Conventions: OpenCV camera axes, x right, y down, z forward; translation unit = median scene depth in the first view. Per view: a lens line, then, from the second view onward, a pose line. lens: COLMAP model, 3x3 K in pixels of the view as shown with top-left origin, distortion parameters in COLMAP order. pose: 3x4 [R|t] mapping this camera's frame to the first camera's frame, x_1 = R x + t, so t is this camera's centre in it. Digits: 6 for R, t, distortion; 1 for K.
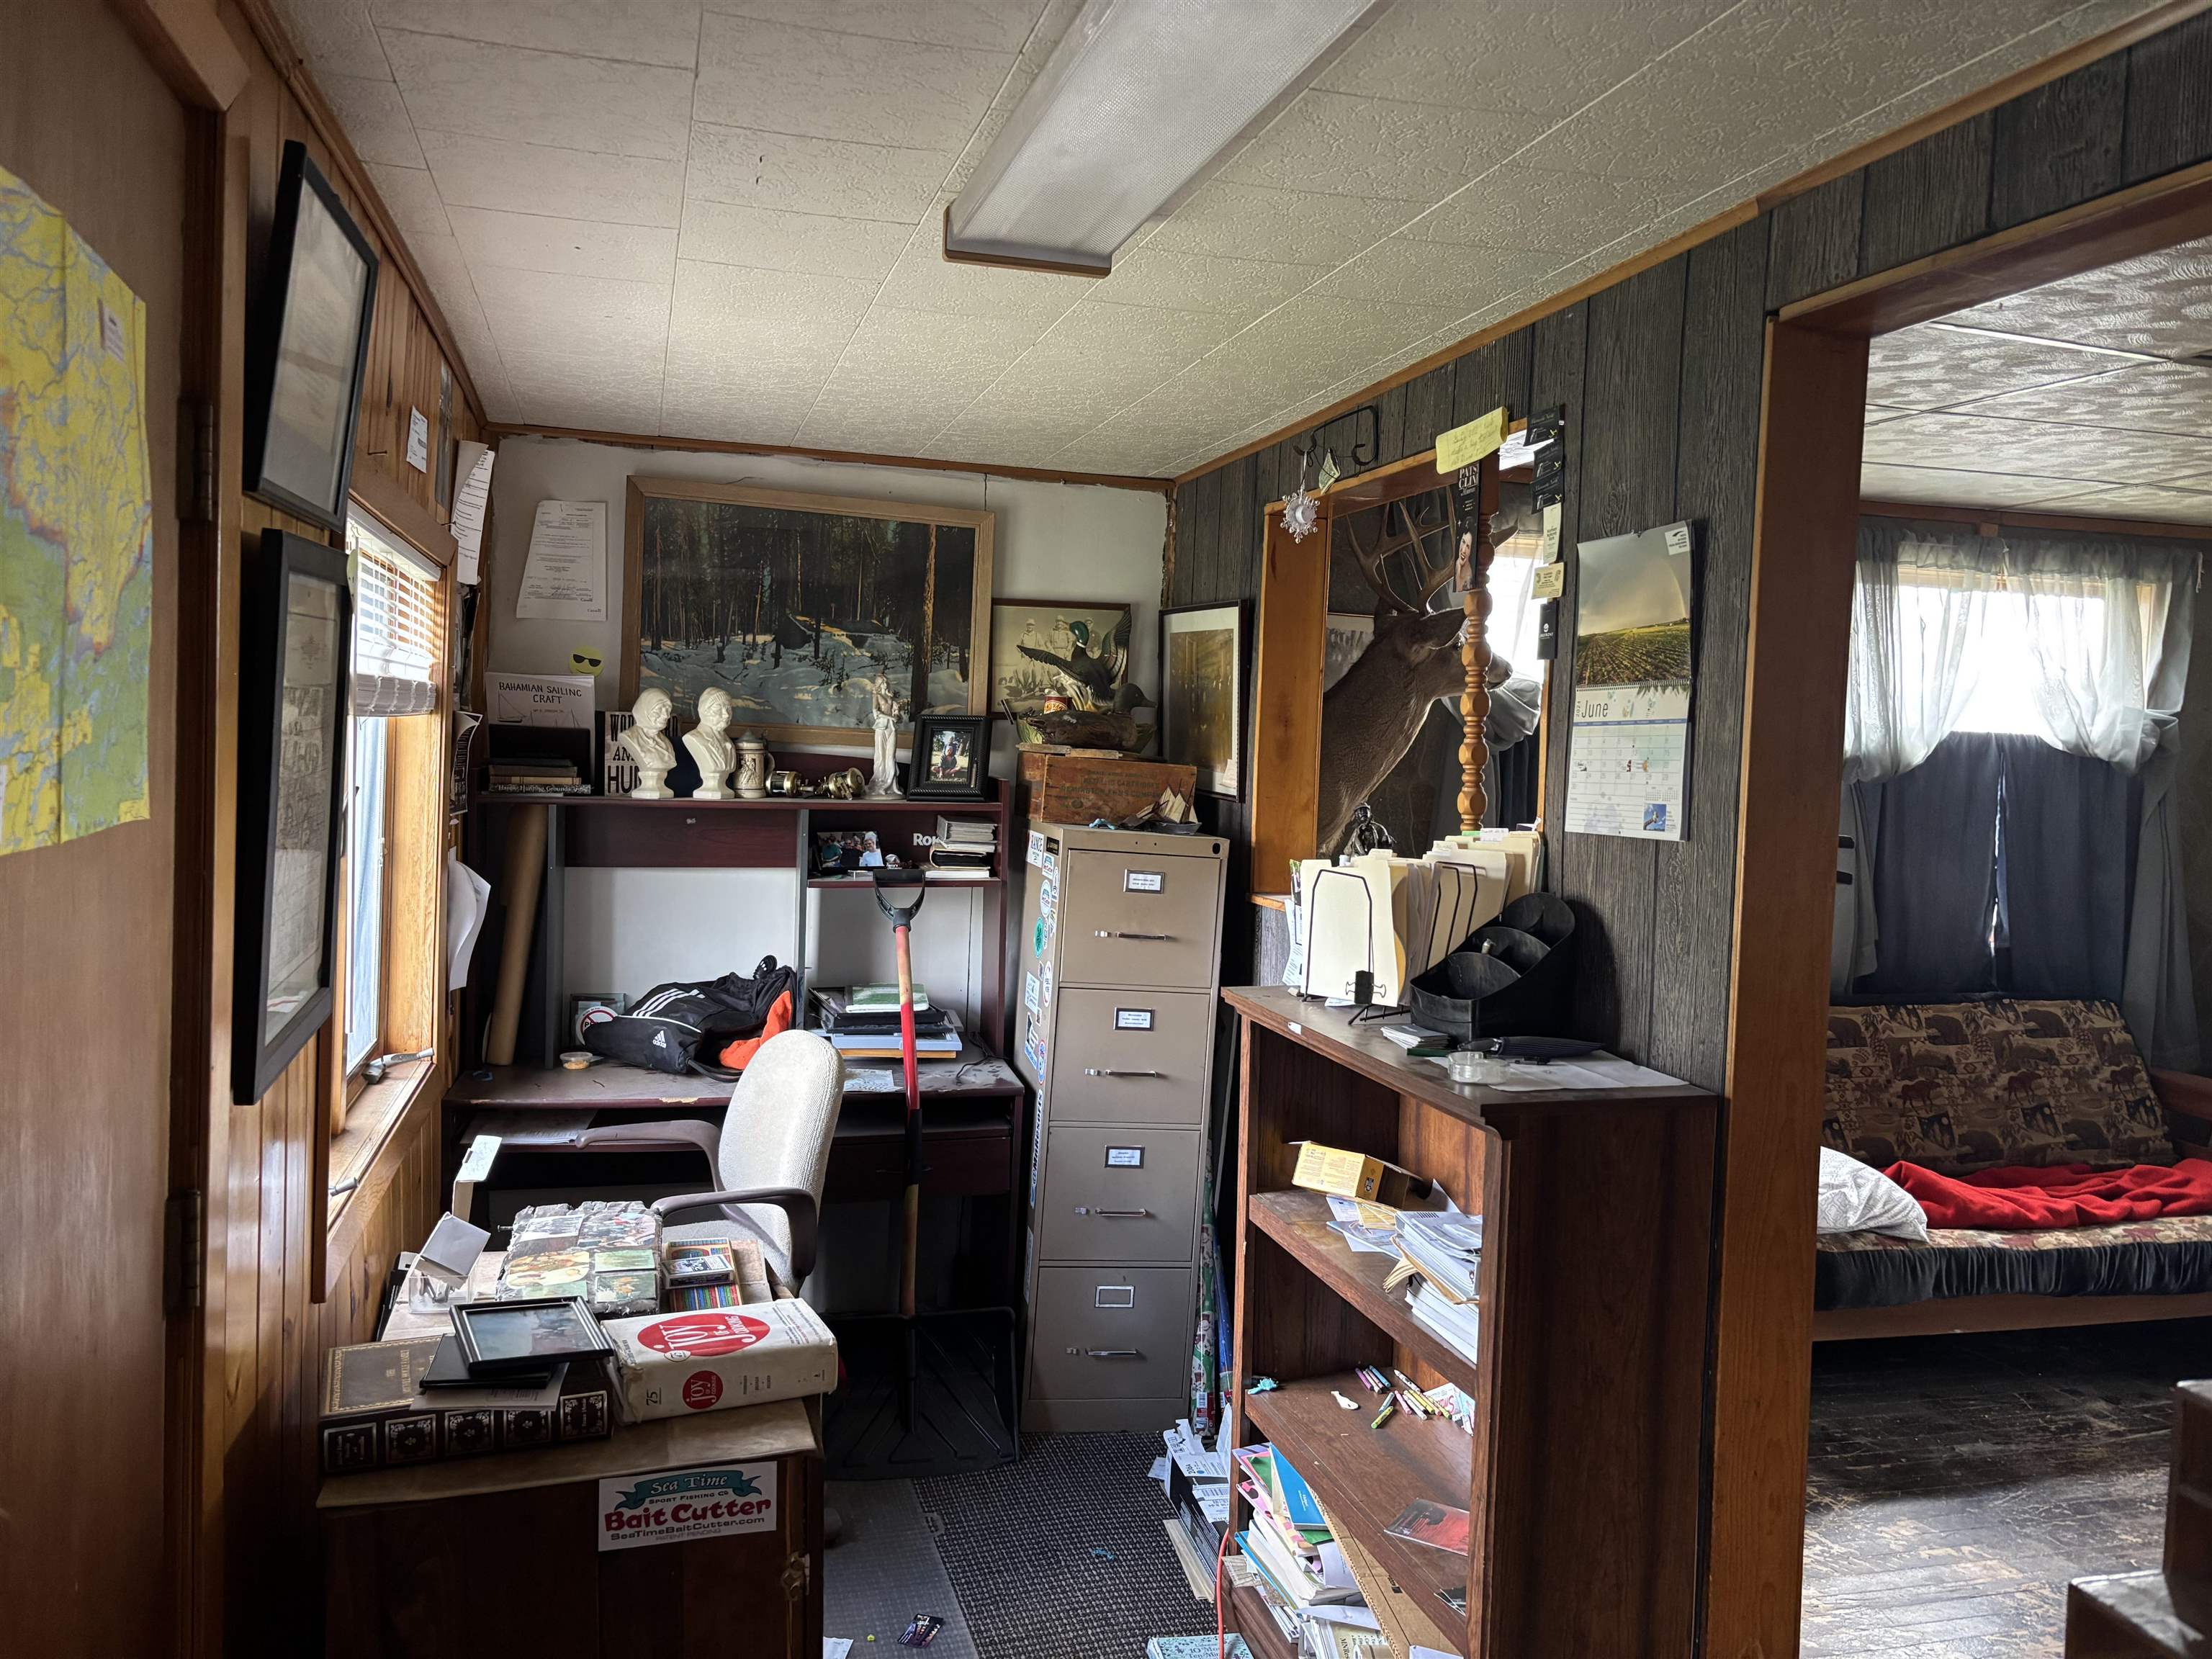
lens RADIAL K [[1667.6, 0, 1102.6], [0, 1667.6, 827.3], [0, 0, 1]] dist [0.040018, -0.042455]
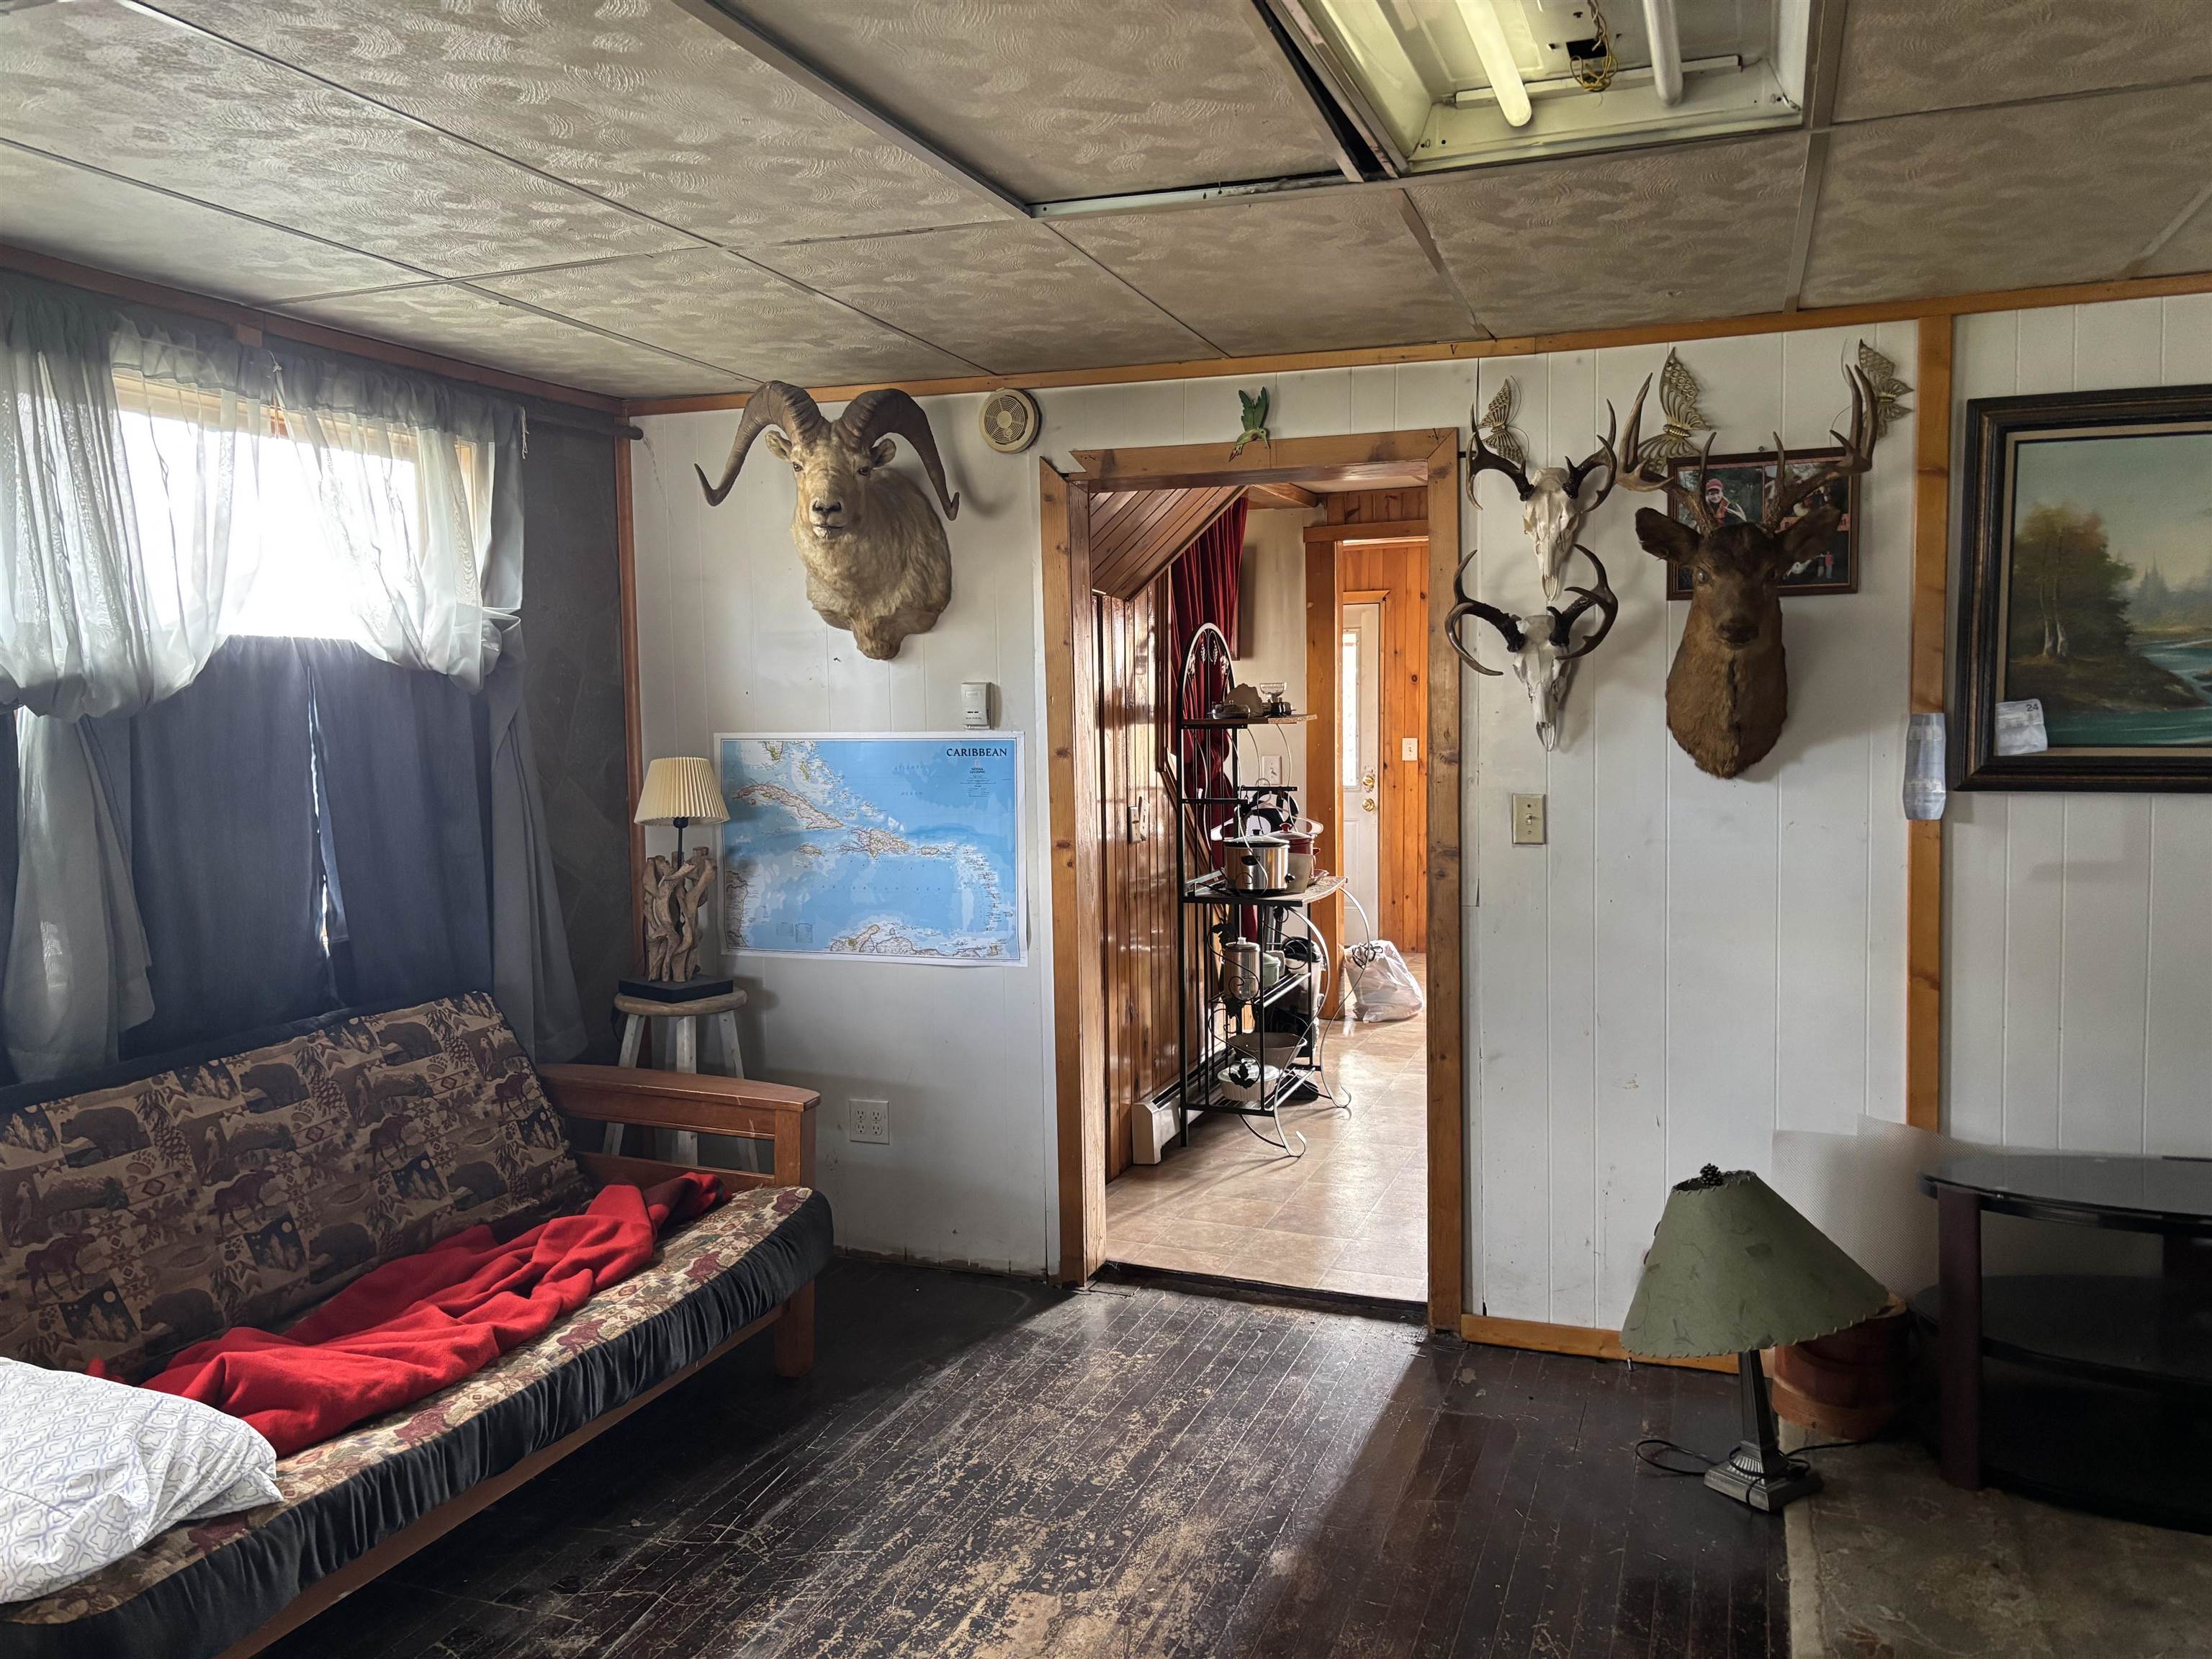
lens RADIAL K [[1667.6, 0, 1100.0], [0, 1667.6, 825.6], [0, 0, 1]] dist [0.040018, -0.042455]
pose [[0.592517, -0.103421, 0.798892, 0.174164], [0.080246, 0.994369, 0.069211, -0.001085], [-0.801551, 0.023099, 0.597480, 0.336170]]
